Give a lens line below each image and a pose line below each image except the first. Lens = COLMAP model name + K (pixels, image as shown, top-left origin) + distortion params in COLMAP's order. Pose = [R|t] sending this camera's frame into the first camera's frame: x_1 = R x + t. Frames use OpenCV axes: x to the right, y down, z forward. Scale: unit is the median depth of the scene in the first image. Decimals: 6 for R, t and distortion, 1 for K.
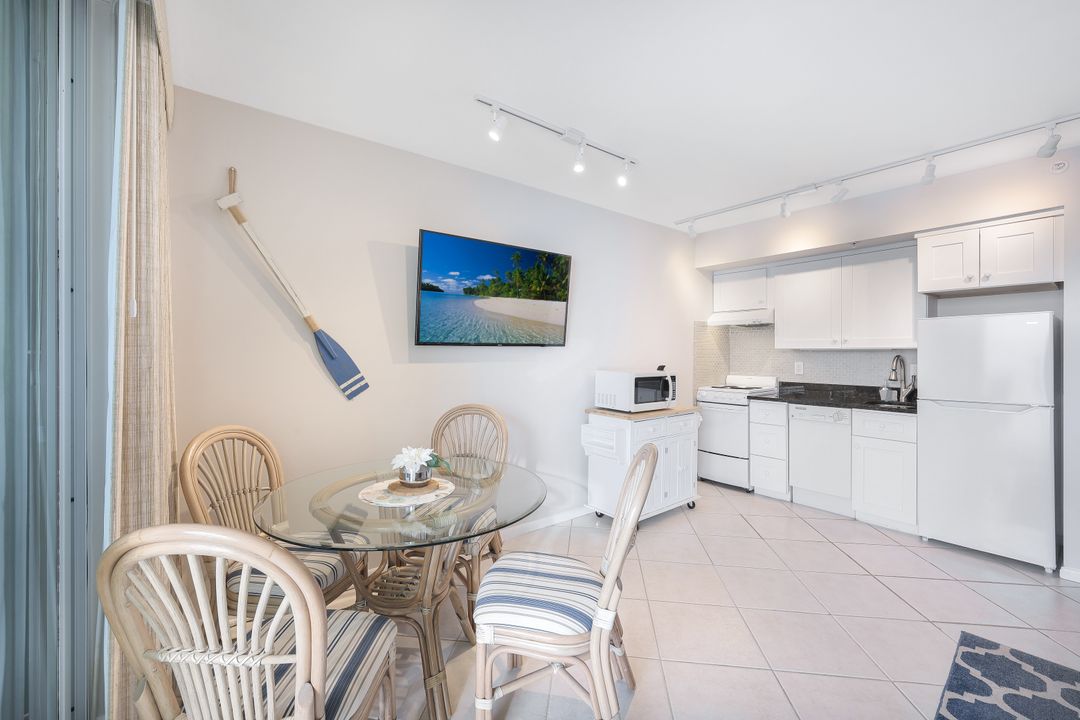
lens RADIAL K [[436.1, 0, 536.6], [0, 436.1, 354.8], [0, 0, 1]] dist [0.000305, -0.000019]
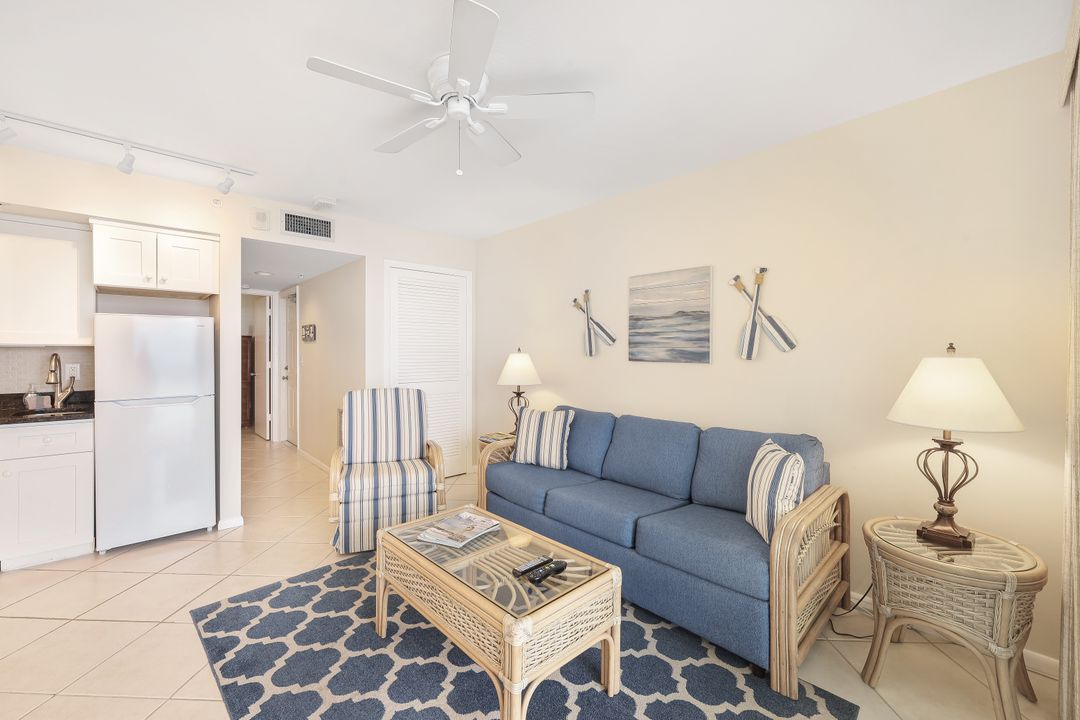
lens RADIAL K [[439.8, 0, 536.6], [0, 439.8, 353.9], [0, 0, 1]] dist [-0.000084, -0.000350]
pose [[-0.088046, -0.002547, 0.996113, -0.115018], [0.000025, 0.999997, 0.002560, -0.000457], [-0.996116, 0.000250, -0.088045, 0.164259]]
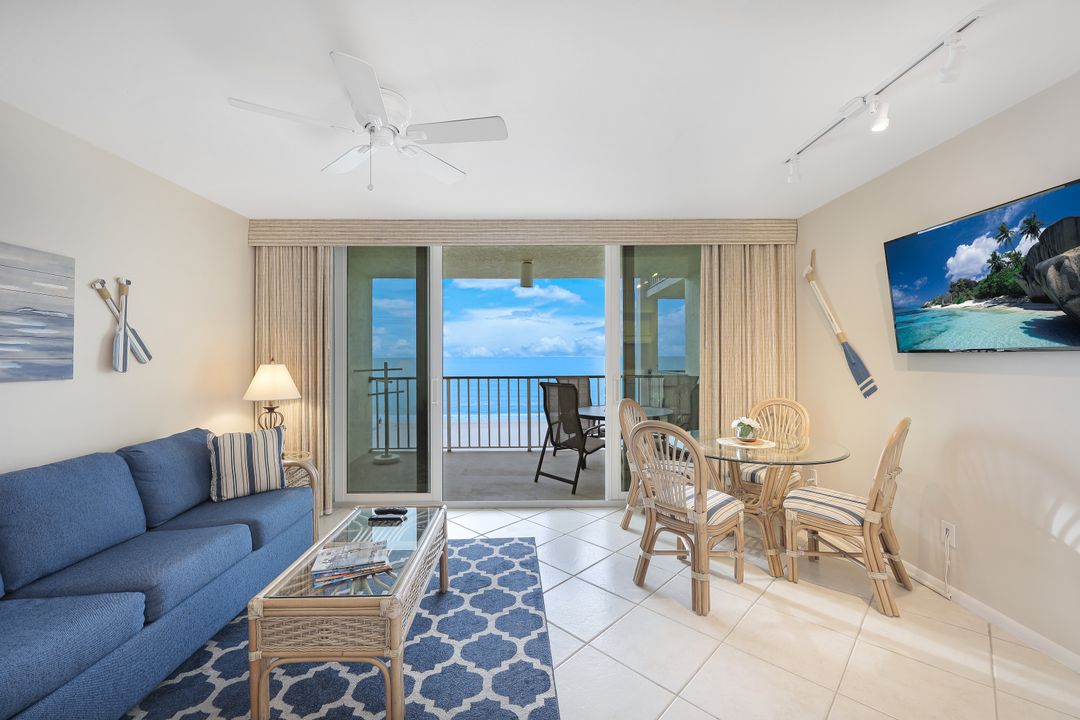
lens RADIAL K [[439.8, 0, 536.6], [0, 439.8, 353.9], [0, 0, 1]] dist [-0.000084, -0.000350]
pose [[-0.603107, -0.001237, -0.797659, 0.877565], [0.003504, 0.999985, -0.004201, -0.015122], [0.797653, -0.005329, -0.603094, 0.784355]]
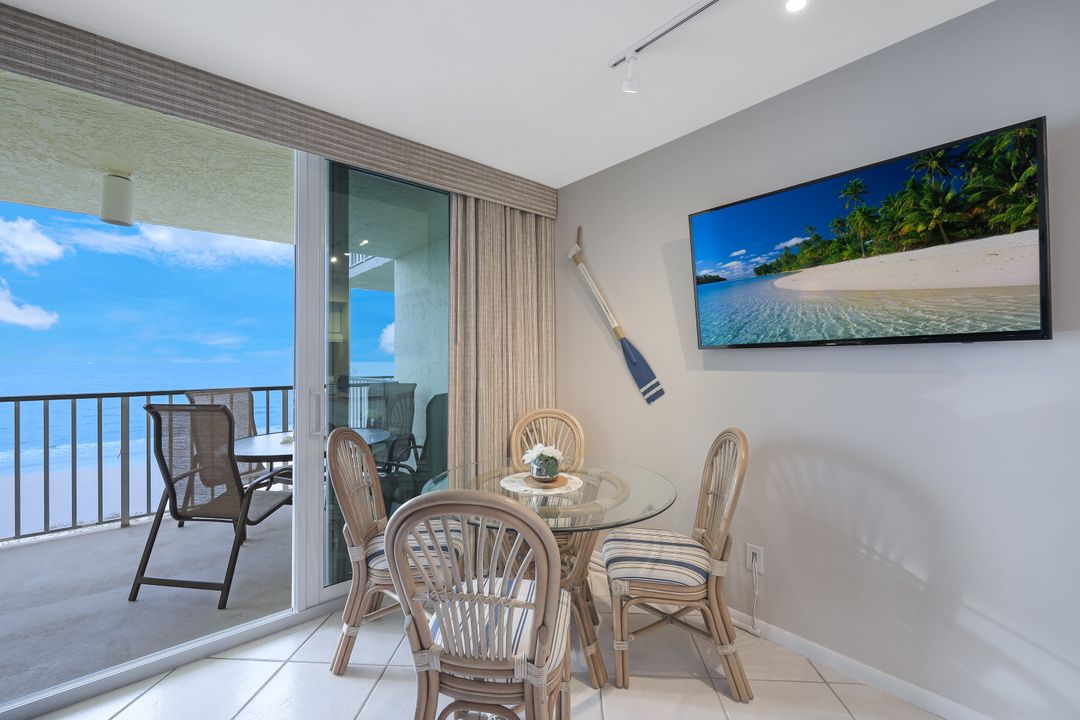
lens RADIAL K [[447.7, 0, 537.2], [0, 447.7, 354.7], [0, 0, 1]] dist [0.000086, -0.000177]
pose [[0.053980, -0.013403, -0.998452, 0.484569], [0.003387, 0.999907, -0.013240, -0.000632], [0.998536, -0.002667, 0.054021, 0.526248]]
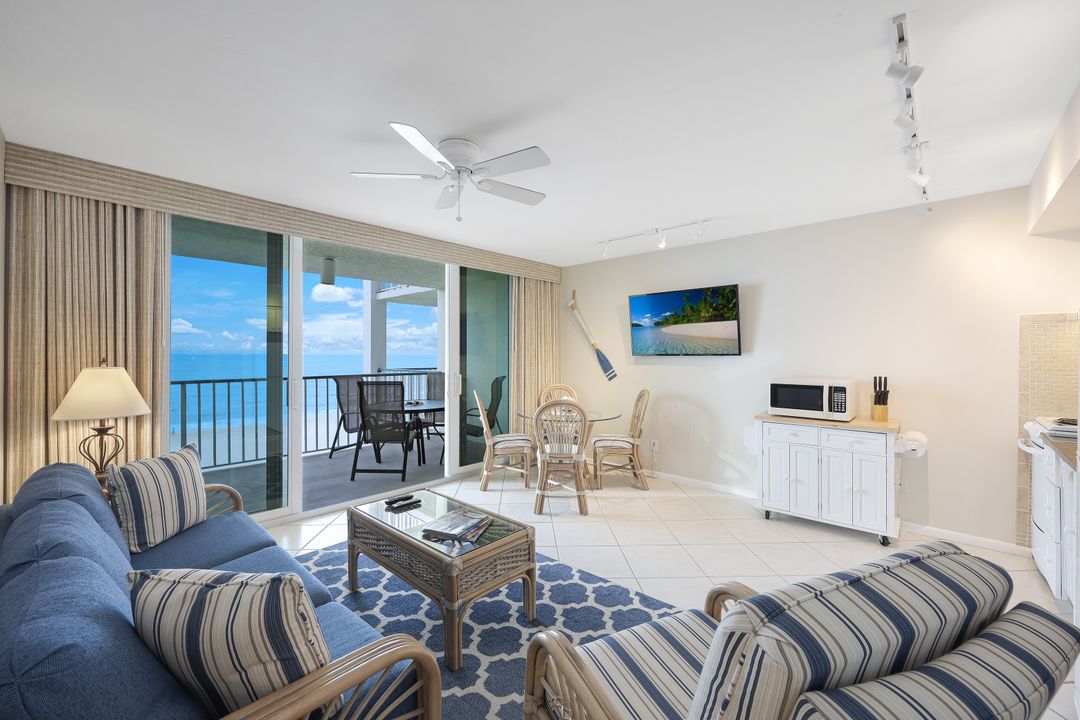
lens RADIAL K [[436.1, 0, 536.6], [0, 436.1, 354.8], [0, 0, 1]] dist [0.000305, -0.000019]
pose [[0.158184, 0.001369, -0.987409, 1.287943], [-0.003389, 0.999994, 0.000843, -0.021353], [0.987404, 0.003213, 0.158188, 0.232152]]
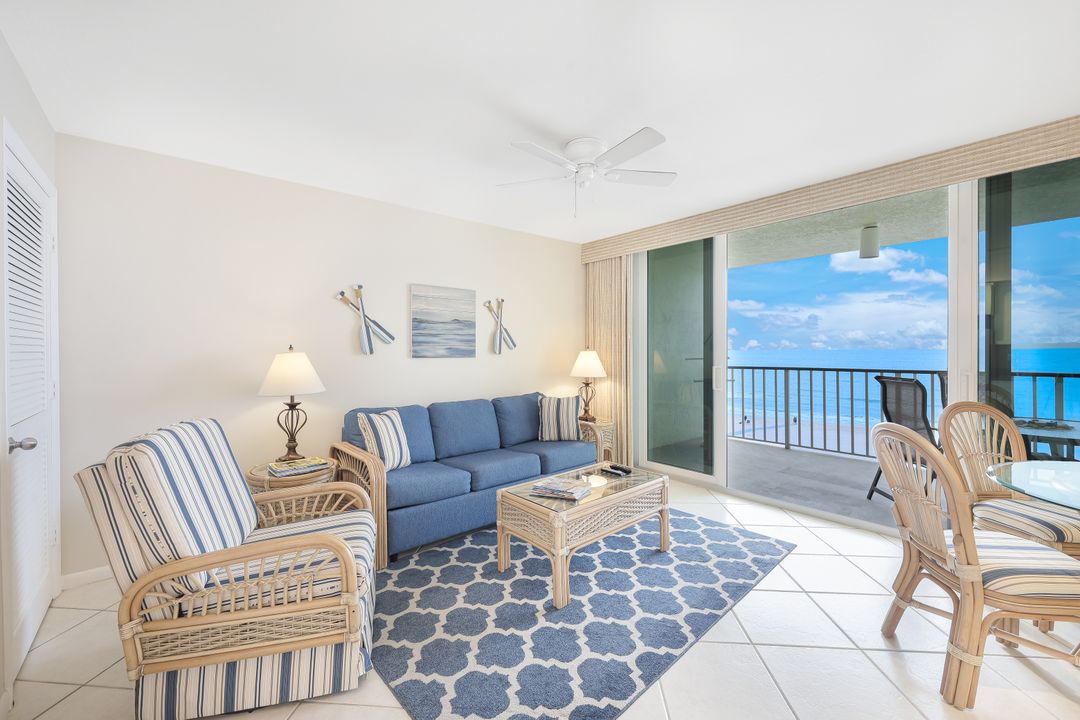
lens RADIAL K [[436.1, 0, 536.6], [0, 436.1, 354.8], [0, 0, 1]] dist [0.000305, -0.000019]
pose [[-0.999107, 0.006654, -0.041729, 0.630082], [0.006153, 0.999908, 0.012116, -0.001465], [0.041806, 0.011848, -0.999055, 1.047579]]
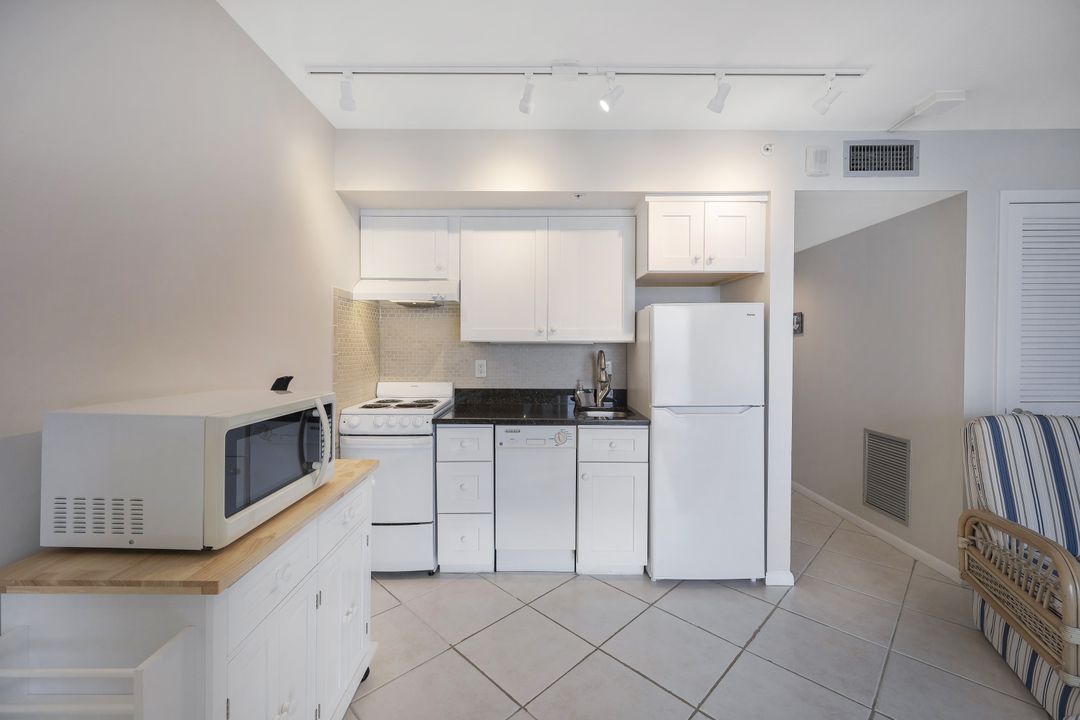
lens RADIAL K [[436.1, 0, 536.6], [0, 436.1, 354.8], [0, 0, 1]] dist [0.000305, -0.000019]
pose [[0.612567, -0.011894, 0.790329, 0.124755], [0.000800, 0.999896, 0.014428, -0.003162], [-0.790419, -0.008206, 0.612512, 0.673673]]
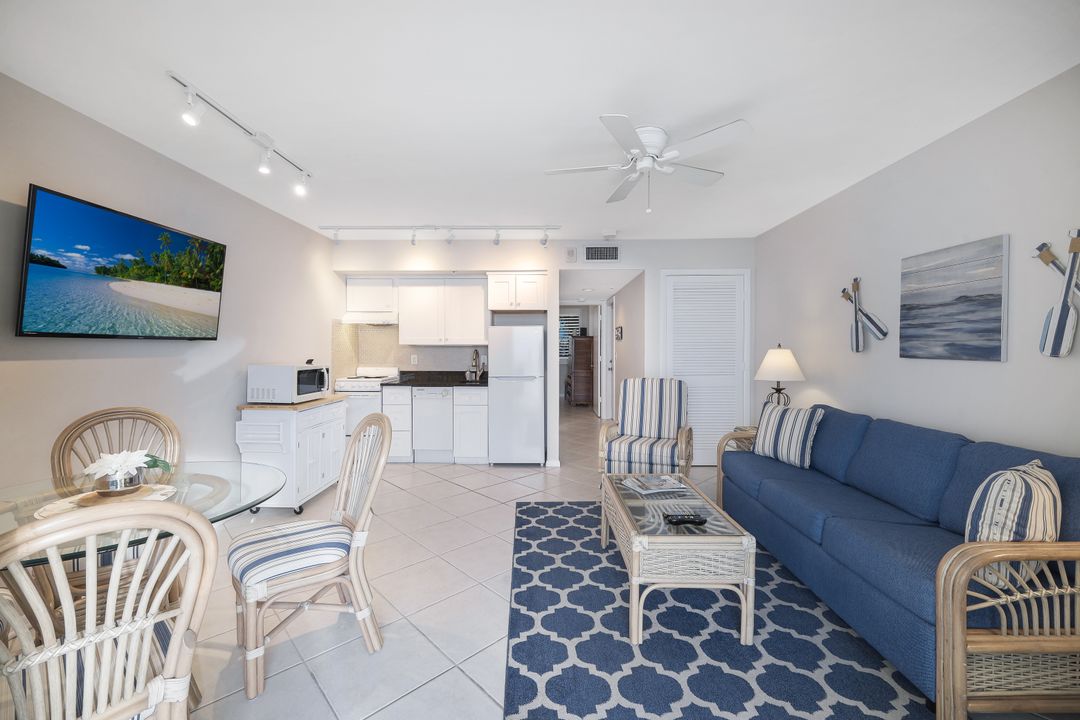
lens RADIAL K [[439.8, 0, 536.6], [0, 439.8, 353.9], [0, 0, 1]] dist [-0.000084, -0.000350]
pose [[0.628088, -0.007958, 0.778102, -0.253658], [0.000818, 0.999954, 0.009566, 0.002100], [-0.778142, -0.005371, 0.628066, -0.135838]]
